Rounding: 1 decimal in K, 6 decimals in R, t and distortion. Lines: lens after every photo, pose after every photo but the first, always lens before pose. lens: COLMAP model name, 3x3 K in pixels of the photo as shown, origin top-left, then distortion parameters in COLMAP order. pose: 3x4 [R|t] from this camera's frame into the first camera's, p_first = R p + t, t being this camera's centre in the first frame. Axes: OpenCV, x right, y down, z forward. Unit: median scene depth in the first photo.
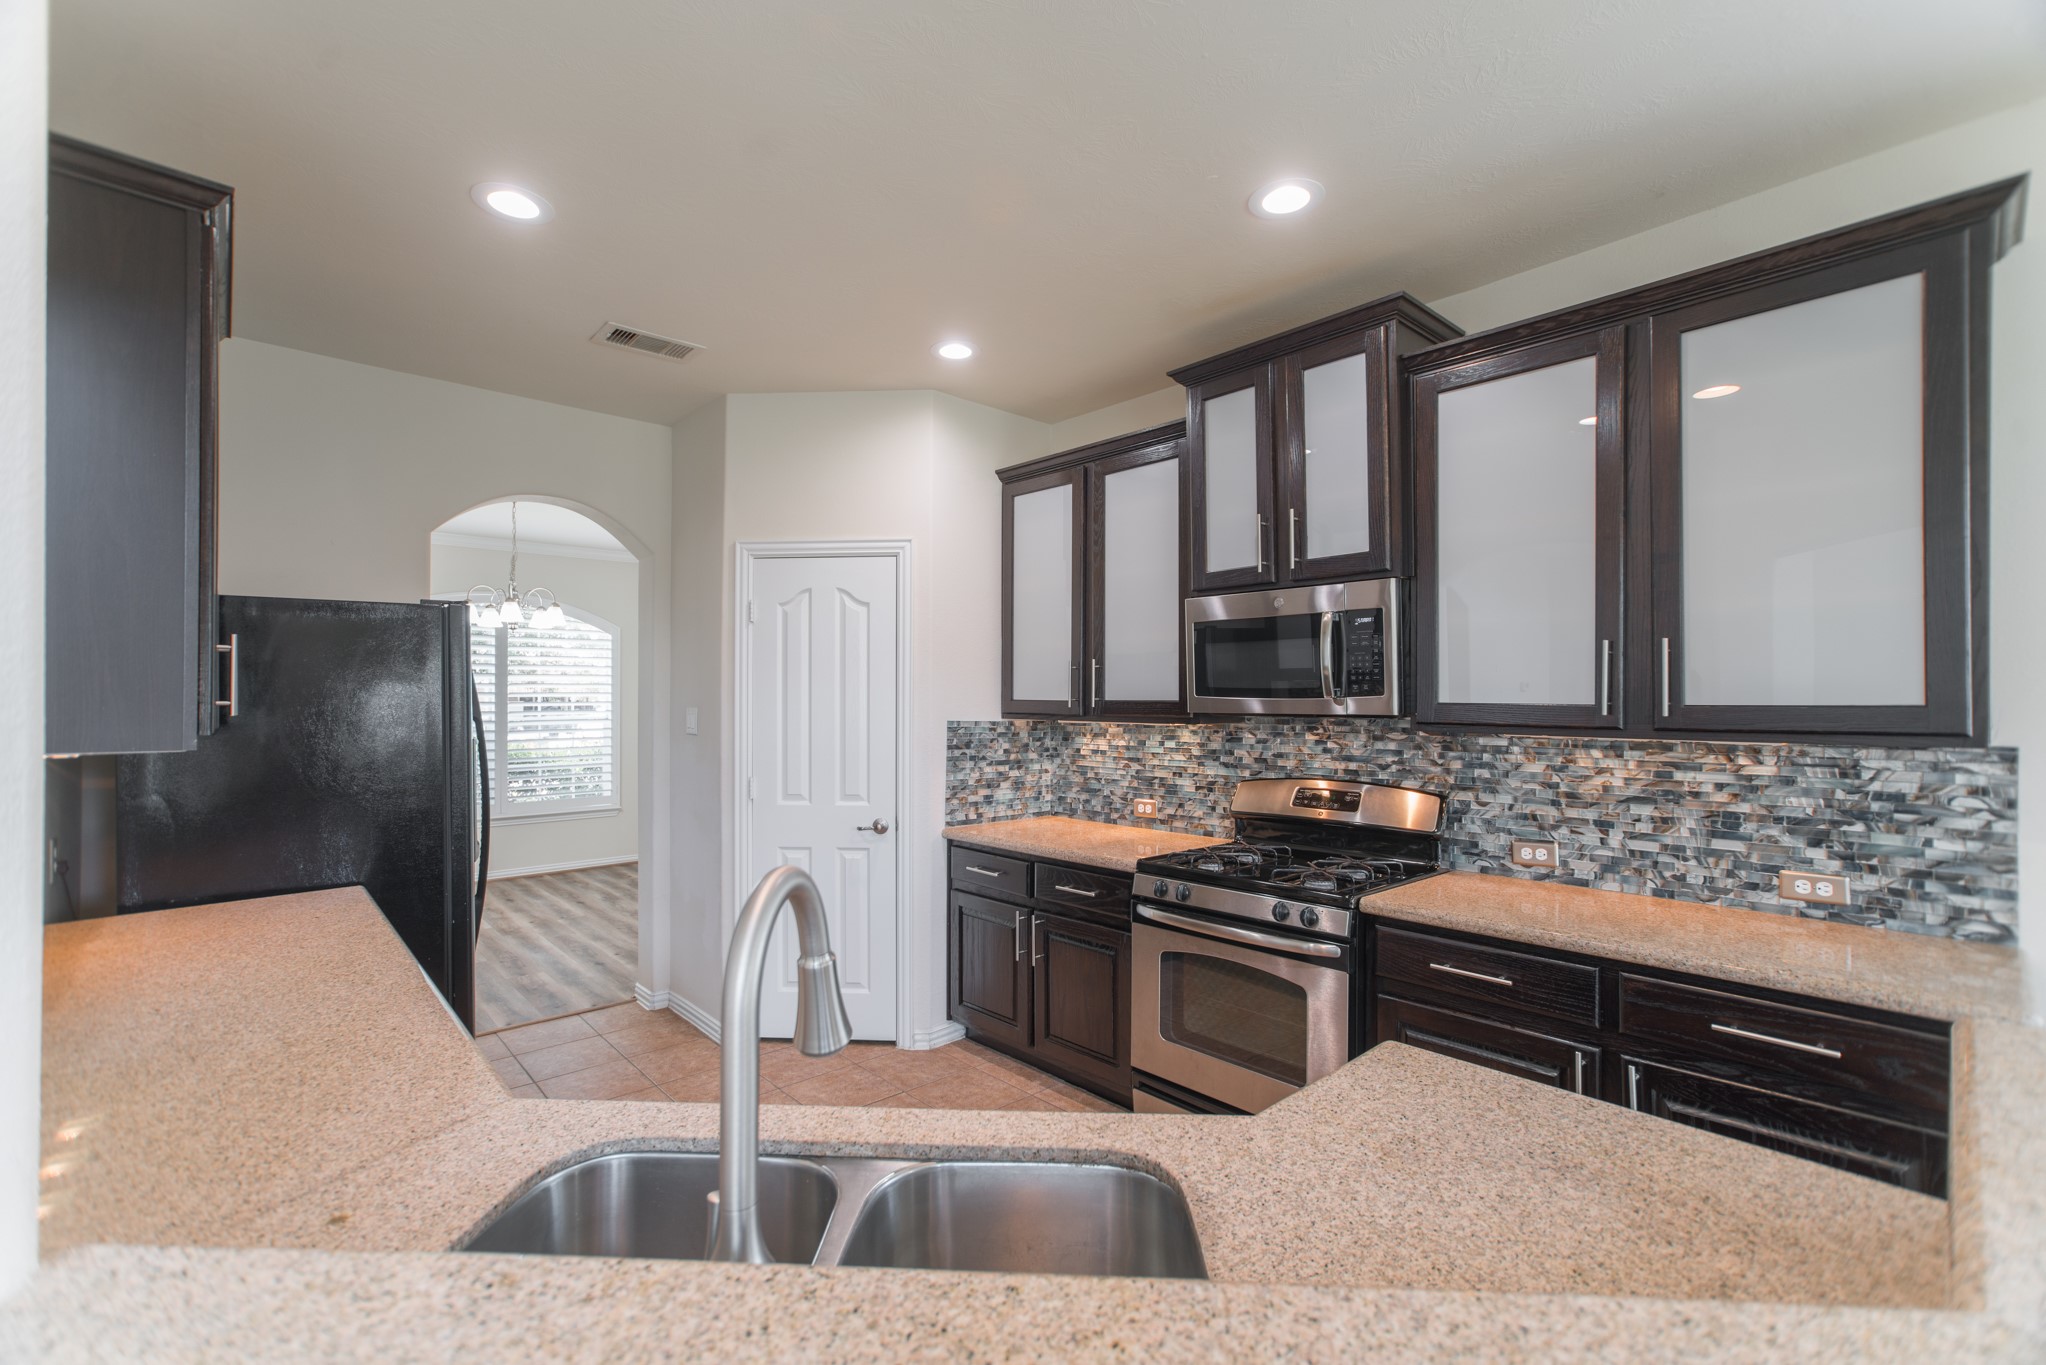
lens RADIAL K [[878.0, 0, 1017.8], [0, 878.0, 694.6], [0, 0, 1]] dist [-0.026133, 0.018023]
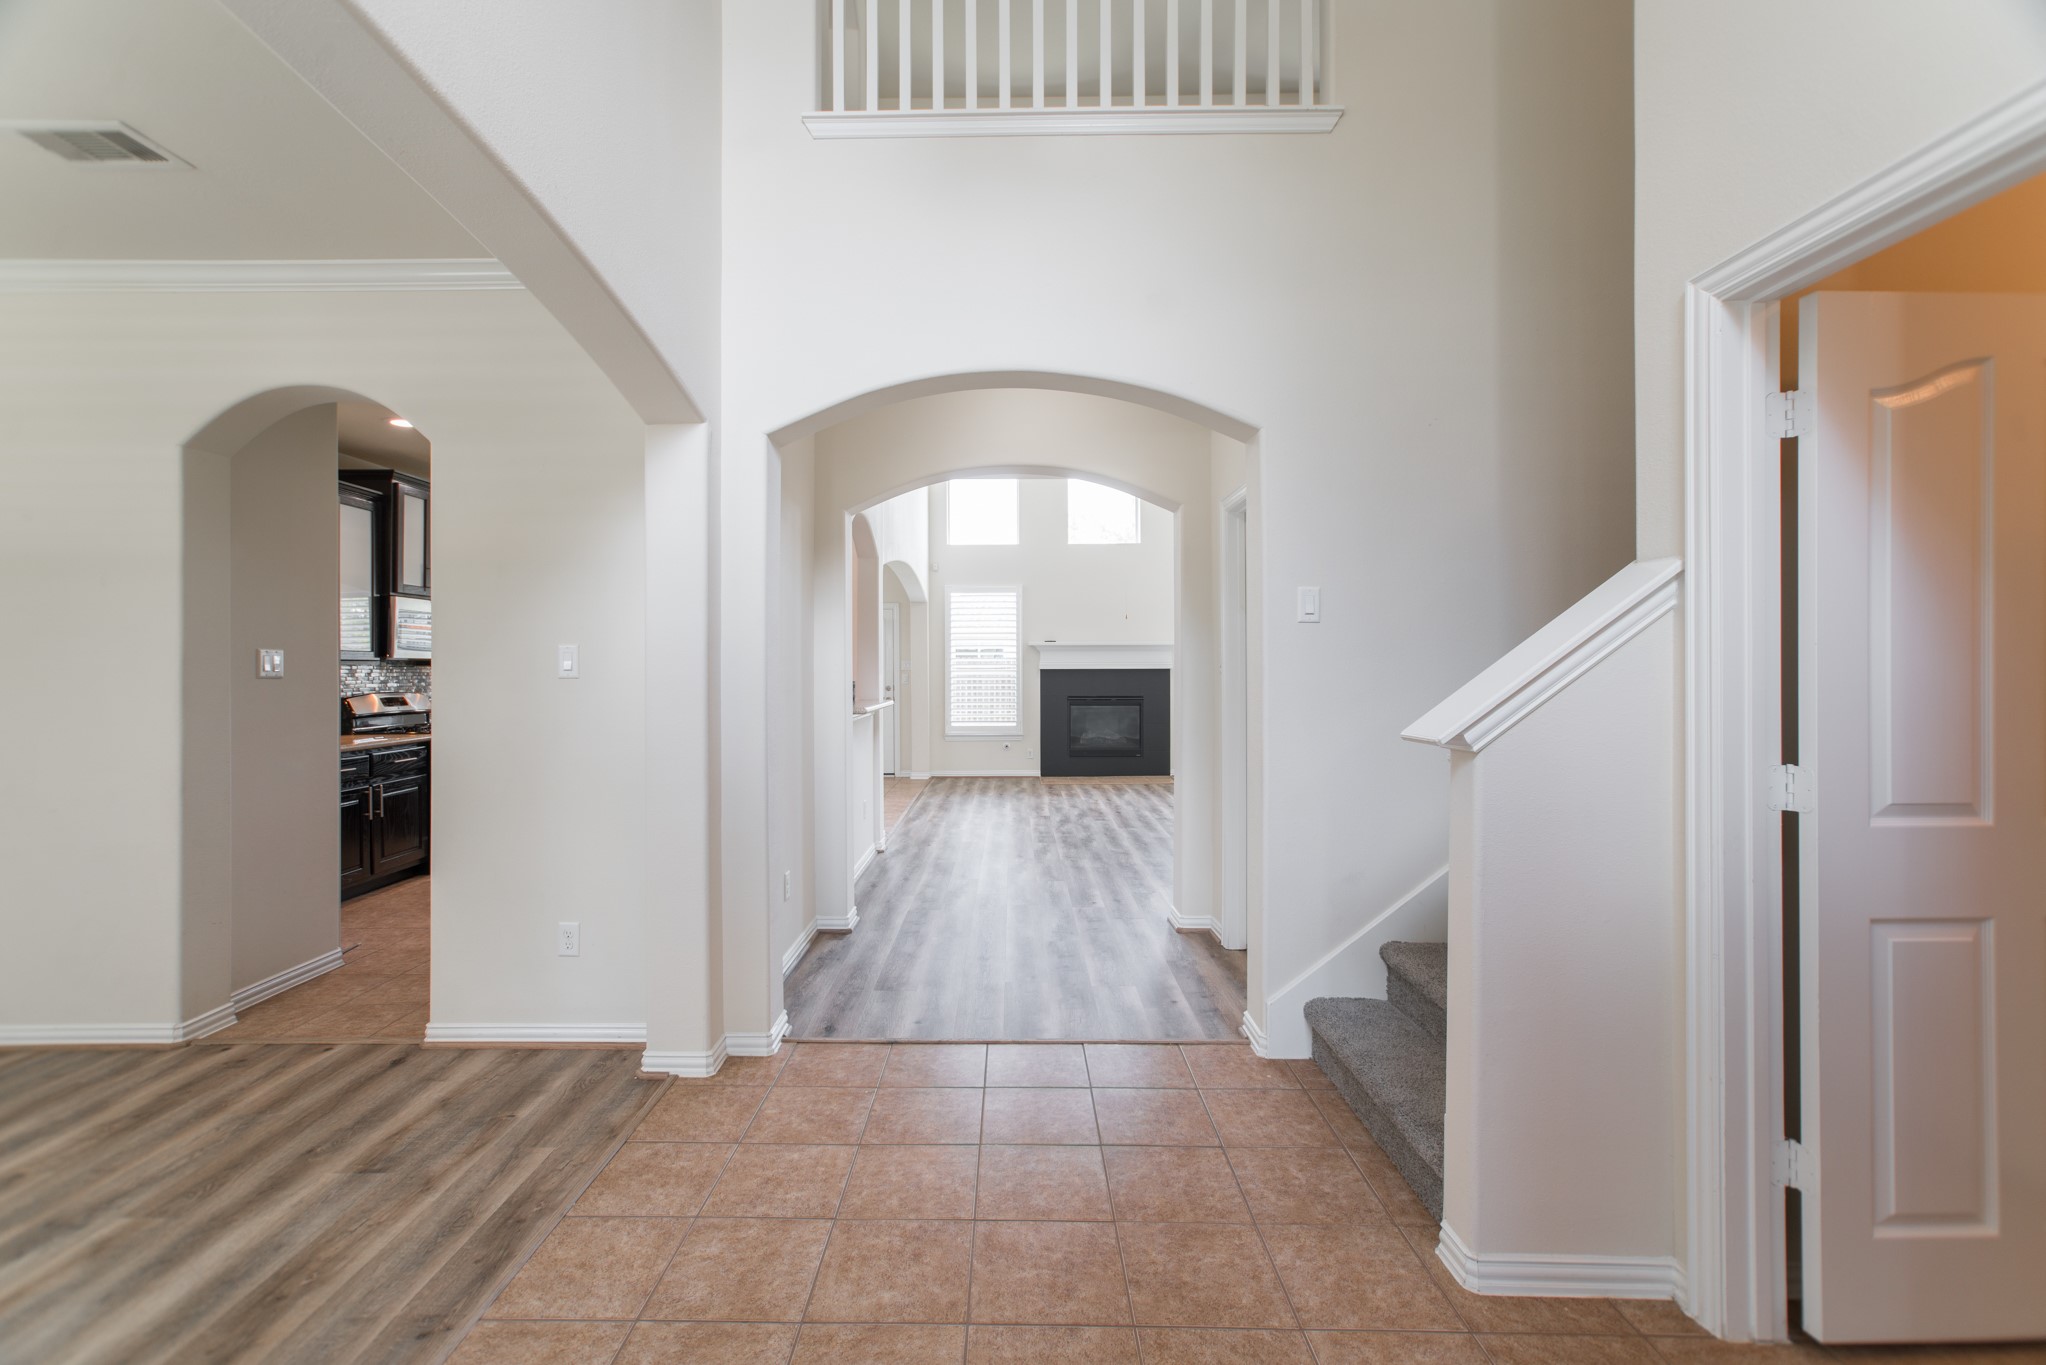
lens RADIAL K [[878.0, 0, 986.4], [0, 878.0, 656.9], [0, 0, 1]] dist [-0.026133, 0.018023]
pose [[-0.729250, 0.016678, 0.684045, -1.737152], [0.004262, 0.999794, -0.019832, 0.057001], [-0.684235, -0.011547, -0.729171, 1.318571]]
